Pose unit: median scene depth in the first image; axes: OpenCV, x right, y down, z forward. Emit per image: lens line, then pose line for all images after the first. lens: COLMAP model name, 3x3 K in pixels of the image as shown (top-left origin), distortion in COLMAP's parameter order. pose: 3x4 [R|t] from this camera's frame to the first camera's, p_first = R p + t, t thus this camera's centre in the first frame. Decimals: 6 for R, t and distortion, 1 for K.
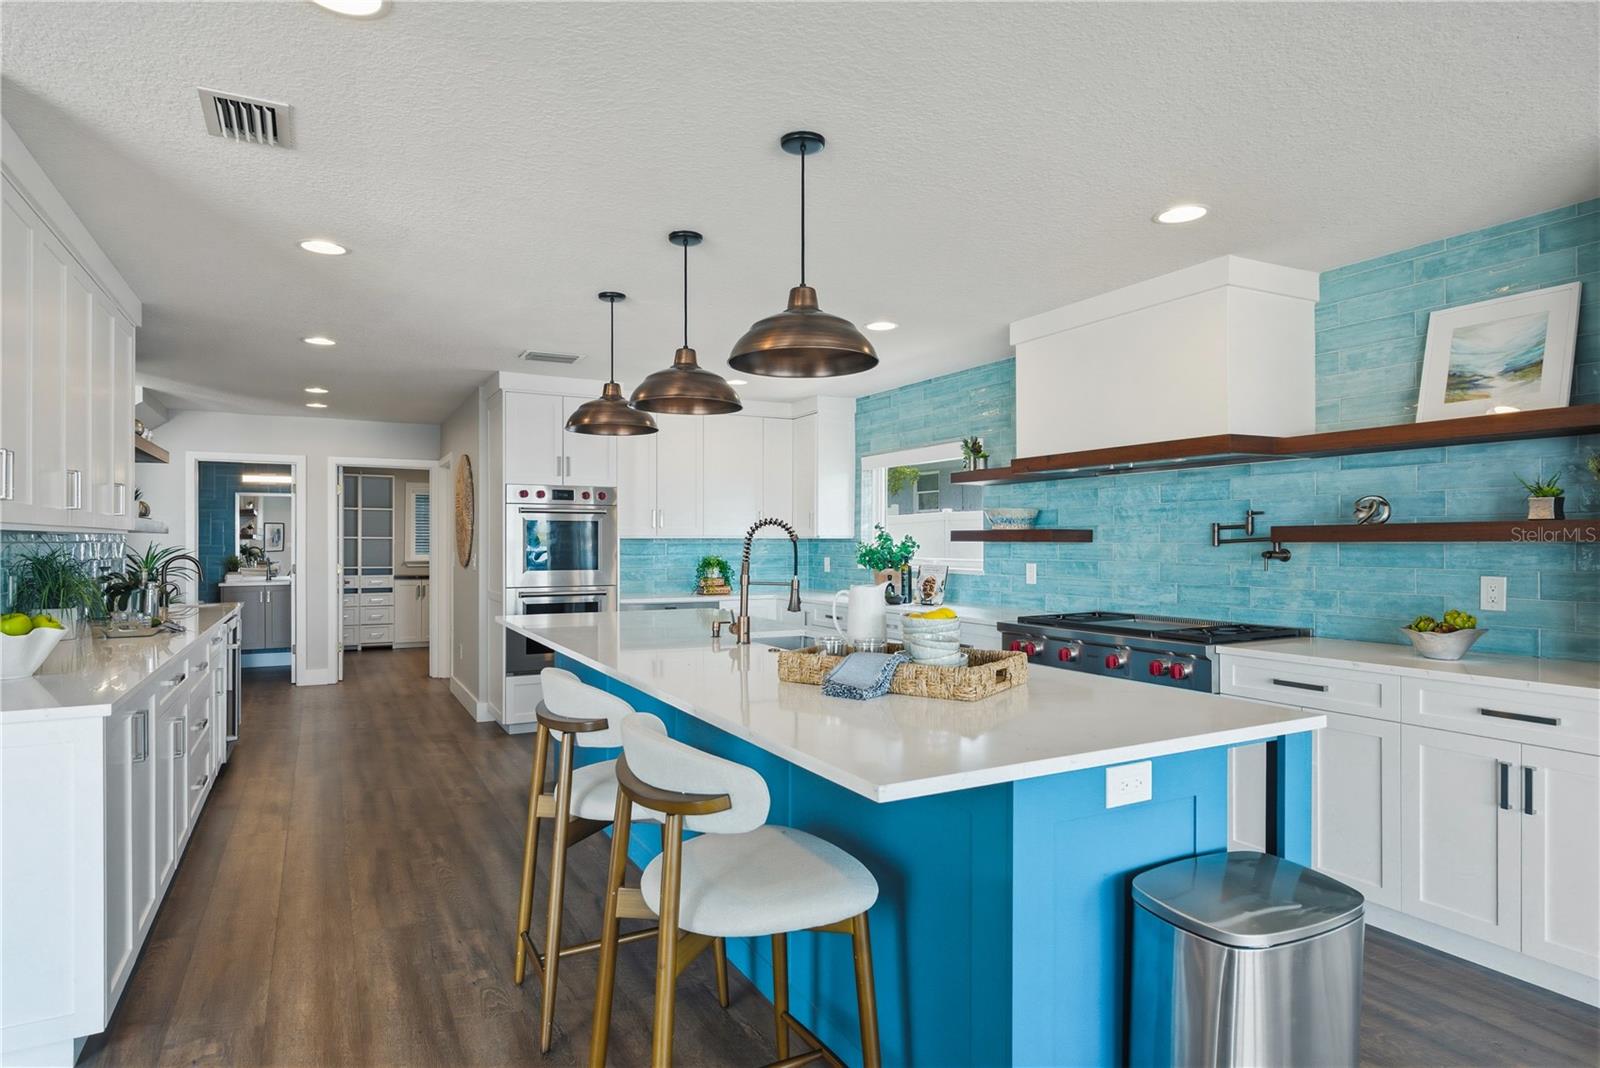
lens RADIAL K [[891.9, 0, 793.4], [0, 891.9, 540.5], [0, 0, 1]] dist [0.001989, -0.001133]
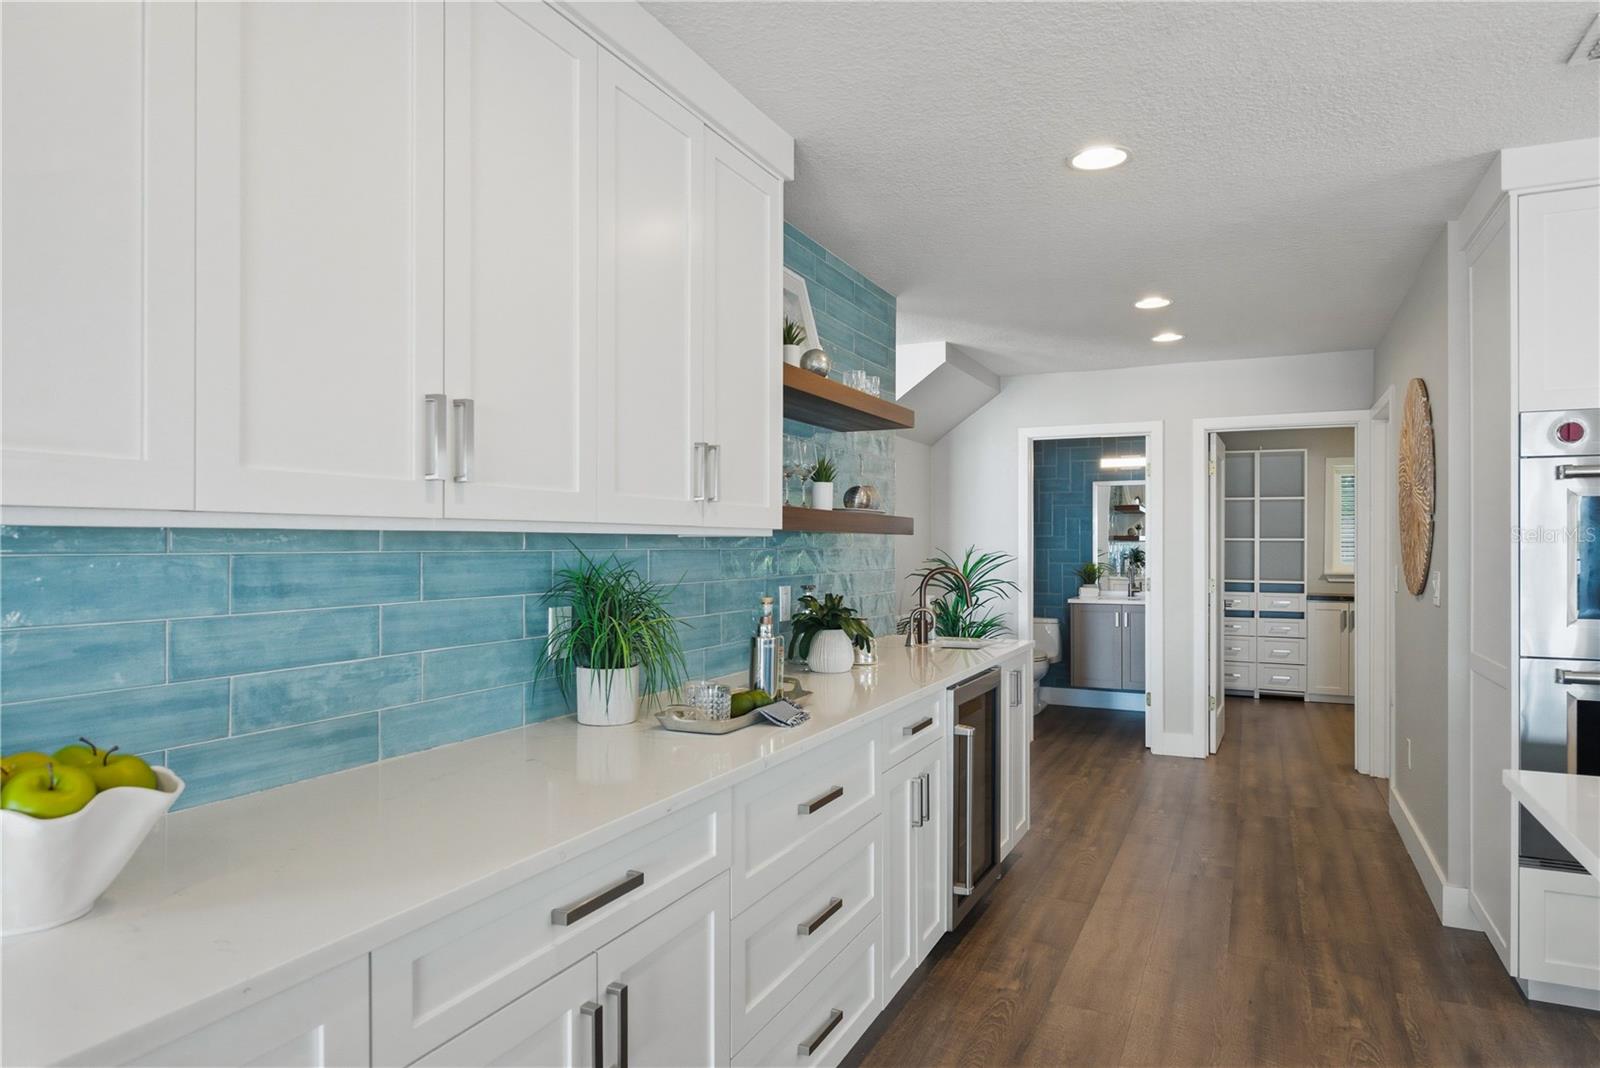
lens RADIAL K [[977.7, 0, 798.1], [0, 977.7, 546.8], [0, 0, 1]] dist [0.001321, 0.000240]
pose [[0.602467, 0.002819, -0.798139, -0.112087], [0.000735, 0.999991, 0.004086, -0.001090], [0.798144, -0.003049, 0.602460, 0.316606]]
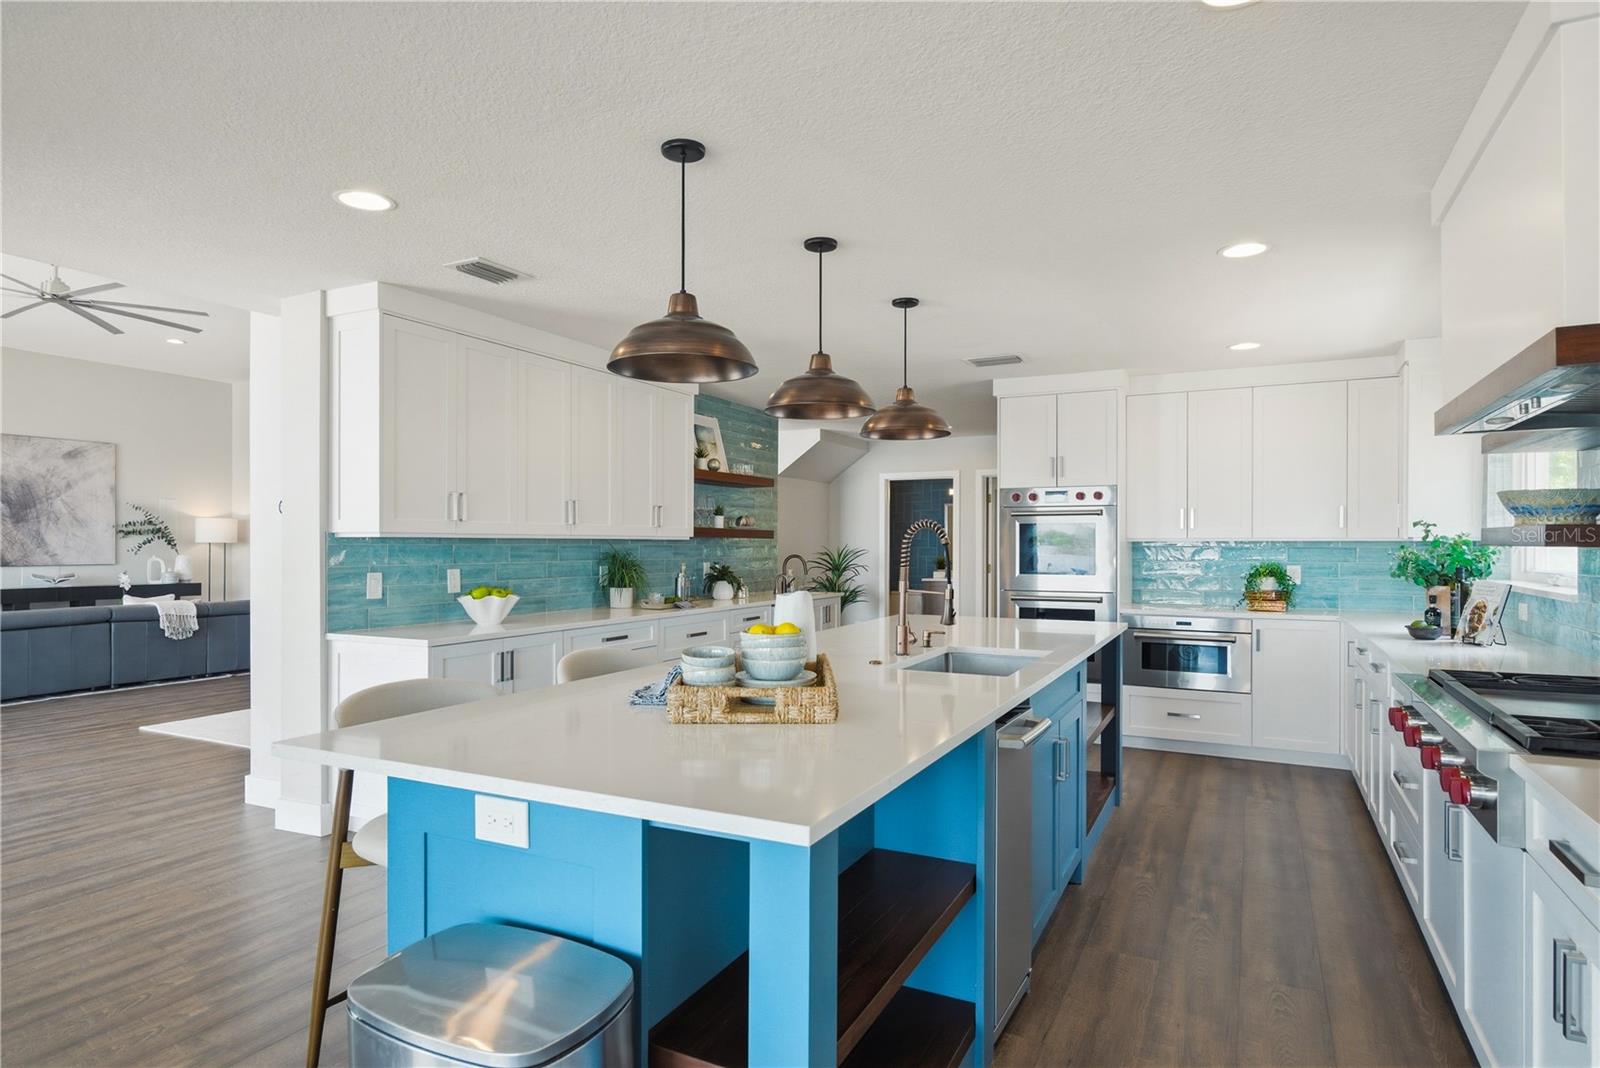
lens RADIAL K [[891.9, 0, 798.8], [0, 891.9, 544.7], [0, 0, 1]] dist [0.001989, -0.001133]
pose [[0.585083, 0.002016, -0.810971, 0.266970], [-0.000553, 0.999998, 0.002087, -0.000742], [0.810973, -0.000773, 0.585083, 0.151272]]
